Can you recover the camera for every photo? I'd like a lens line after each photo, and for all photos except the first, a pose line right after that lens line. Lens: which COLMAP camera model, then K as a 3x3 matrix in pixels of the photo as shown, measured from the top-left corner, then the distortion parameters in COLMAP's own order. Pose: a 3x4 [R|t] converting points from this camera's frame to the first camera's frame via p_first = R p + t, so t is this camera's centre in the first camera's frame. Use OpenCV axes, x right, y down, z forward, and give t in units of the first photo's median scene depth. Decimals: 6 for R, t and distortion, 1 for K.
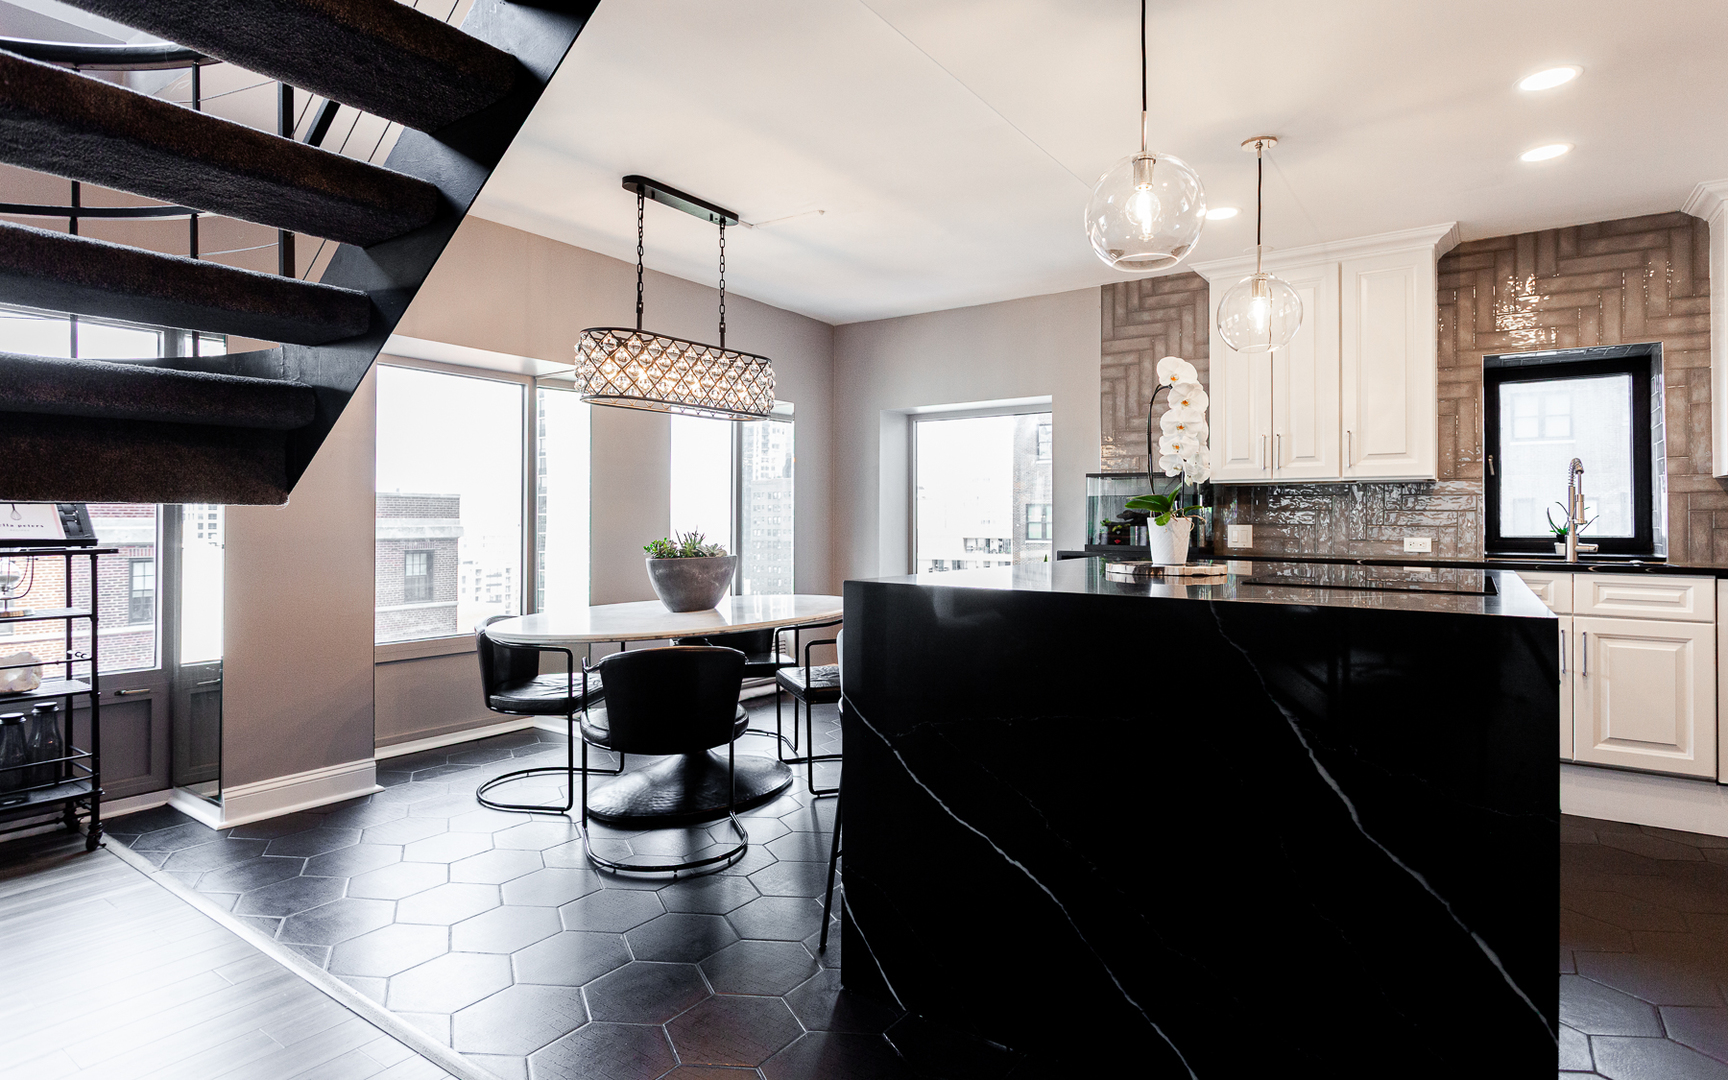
lens RADIAL K [[888.2, 0, 867.7], [0, 888.2, 511.3], [0, 0, 1]] dist [-0.003421, 0.001838]
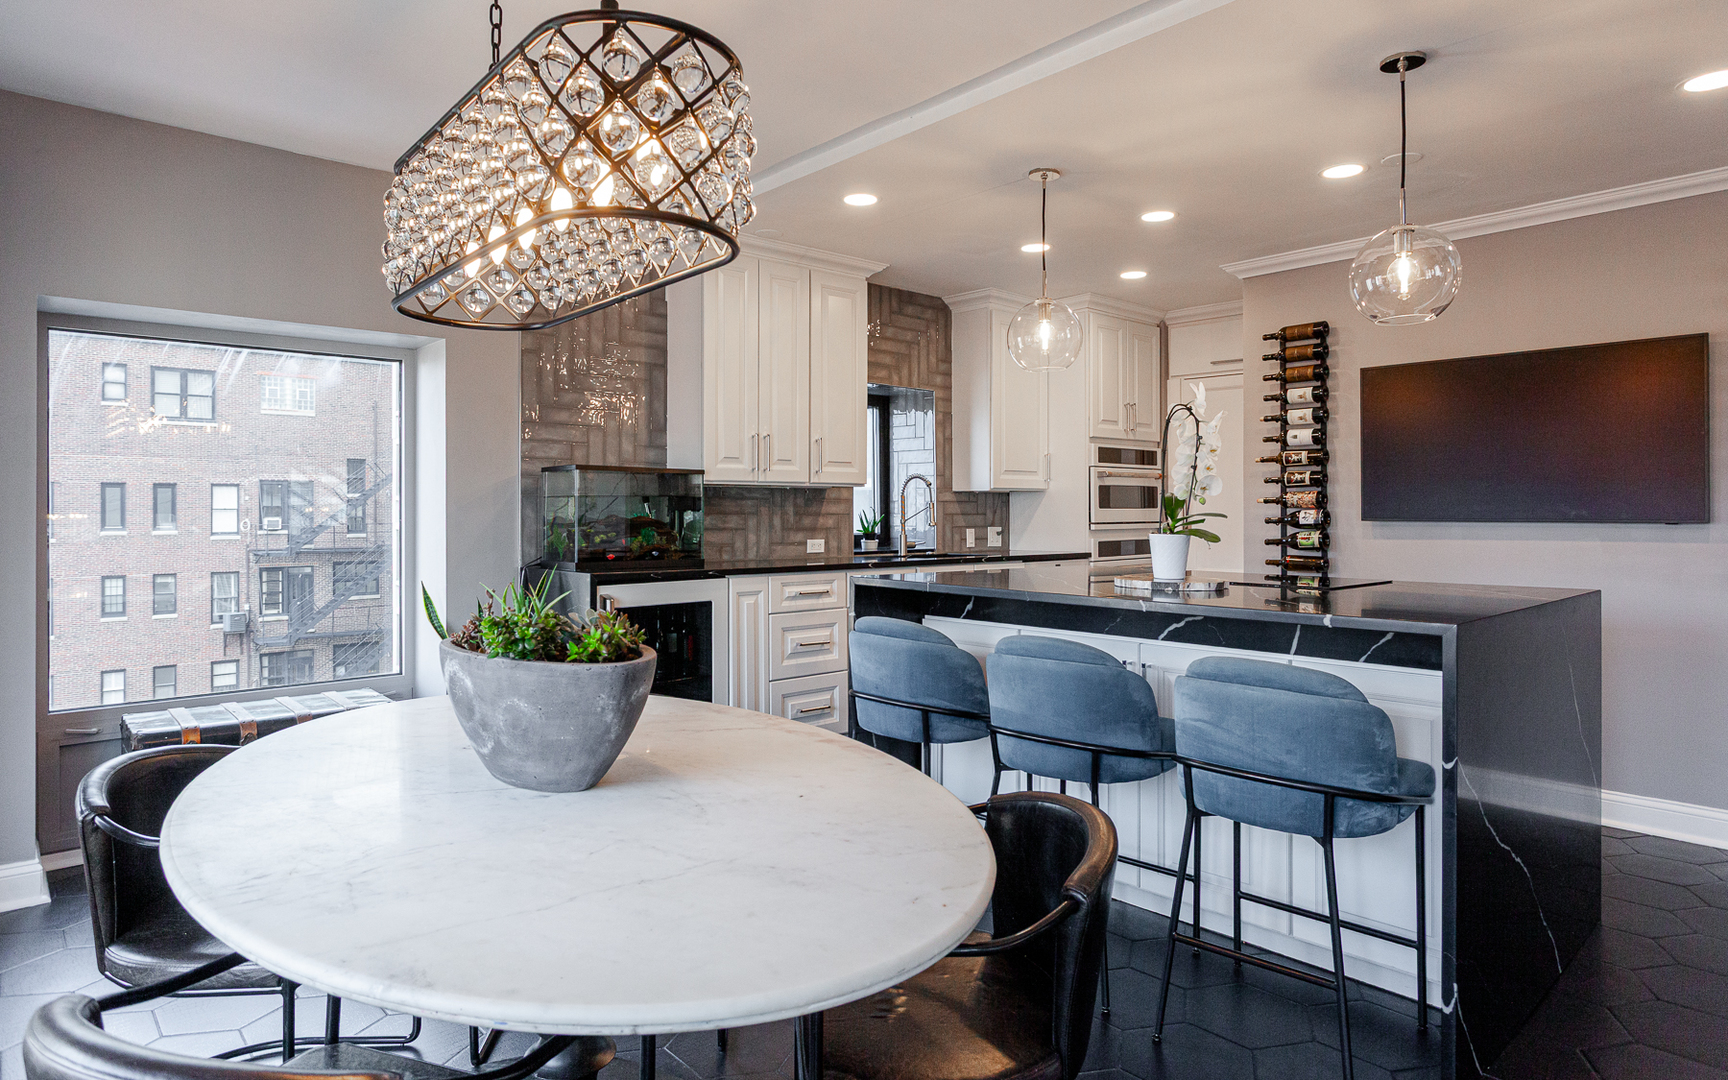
lens RADIAL K [[978.4, 0, 858.1], [0, 978.4, 521.7], [0, 0, 1]] dist [-0.004784, 0.009161]
pose [[0.247407, -0.014771, 0.968799, -0.580312], [-0.010801, 0.999780, 0.018002, -0.015452], [-0.968851, -0.014918, 0.247193, 0.723027]]
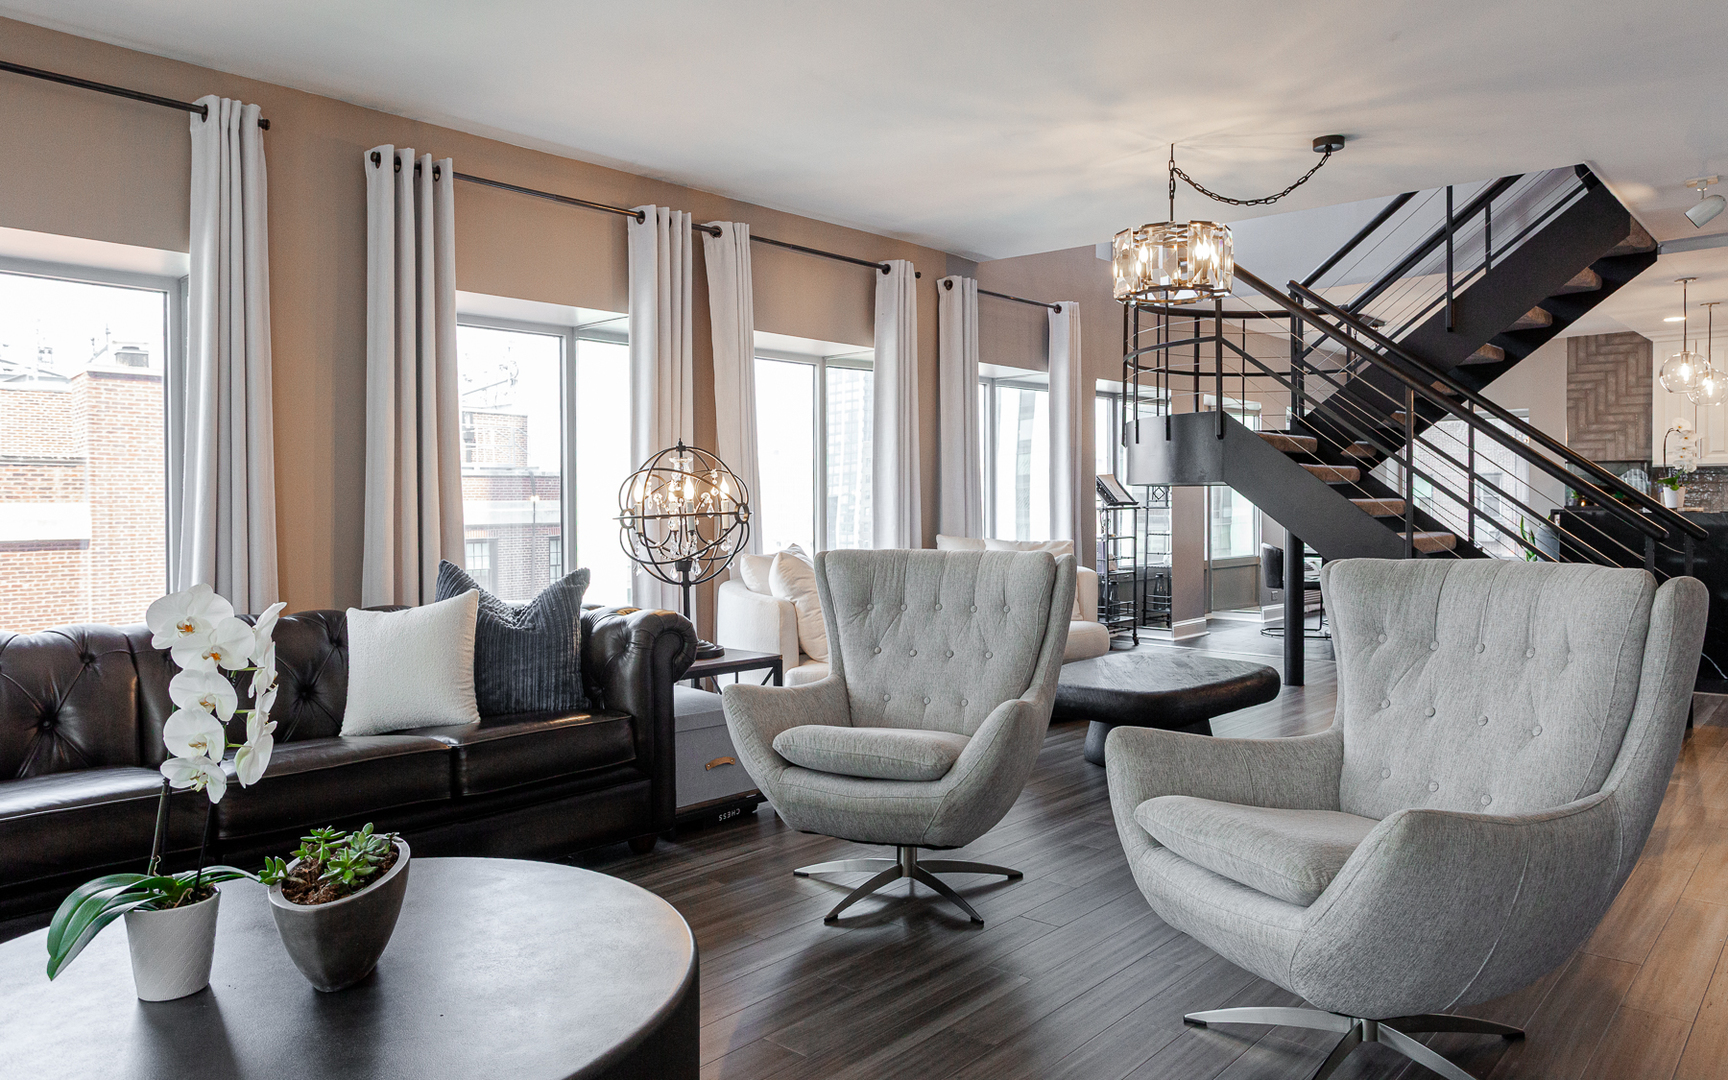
lens RADIAL K [[1152.2, 0, 886.5], [0, 1152.2, 516.3], [0, 0, 1]] dist [0.001596, -0.002079]
pose [[0.994646, -0.007538, -0.103068, -0.930863], [0.009884, 0.999703, 0.022269, -0.002066], [0.102870, -0.023169, 0.994425, -1.464583]]
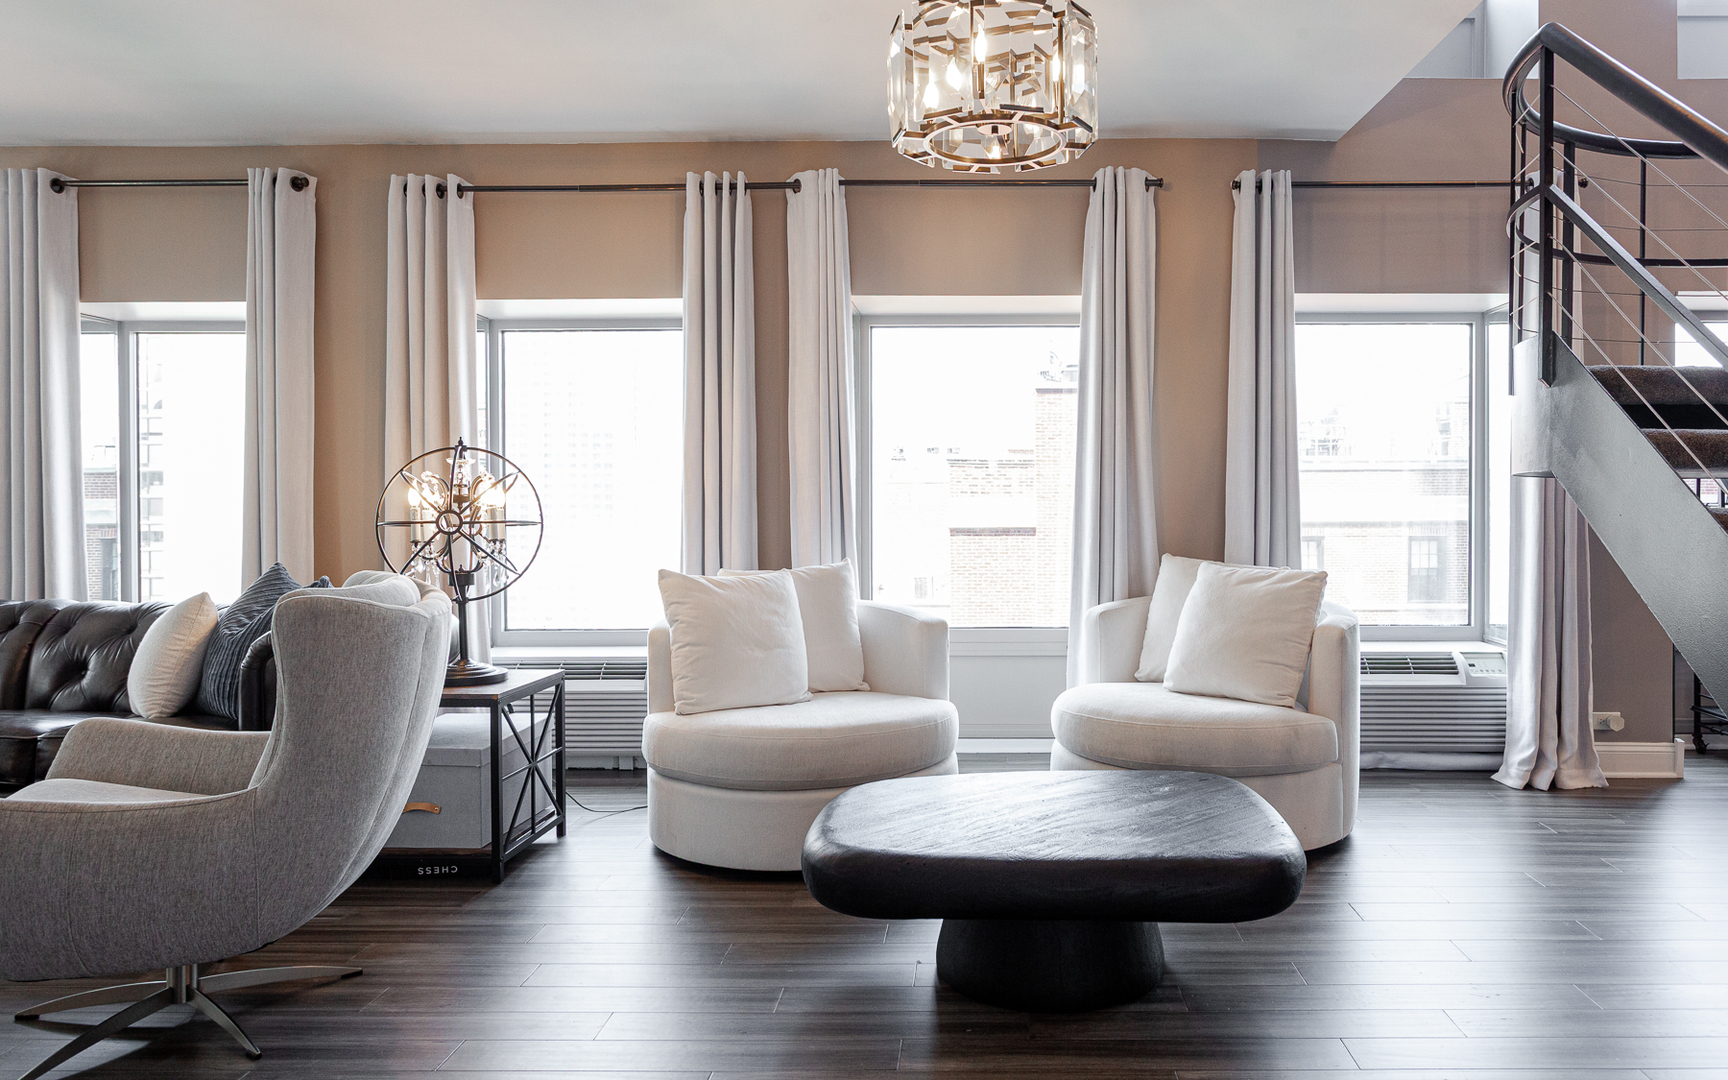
lens RADIAL K [[1152.2, 0, 907.8], [0, 1152.2, 506.7], [0, 0, 1]] dist [0.001596, -0.002079]
pose [[0.576269, -0.000429, -0.817260, -0.256925], [0.013371, 0.999871, 0.008904, 0.001178], [0.817150, -0.016059, 0.576201, -0.690786]]
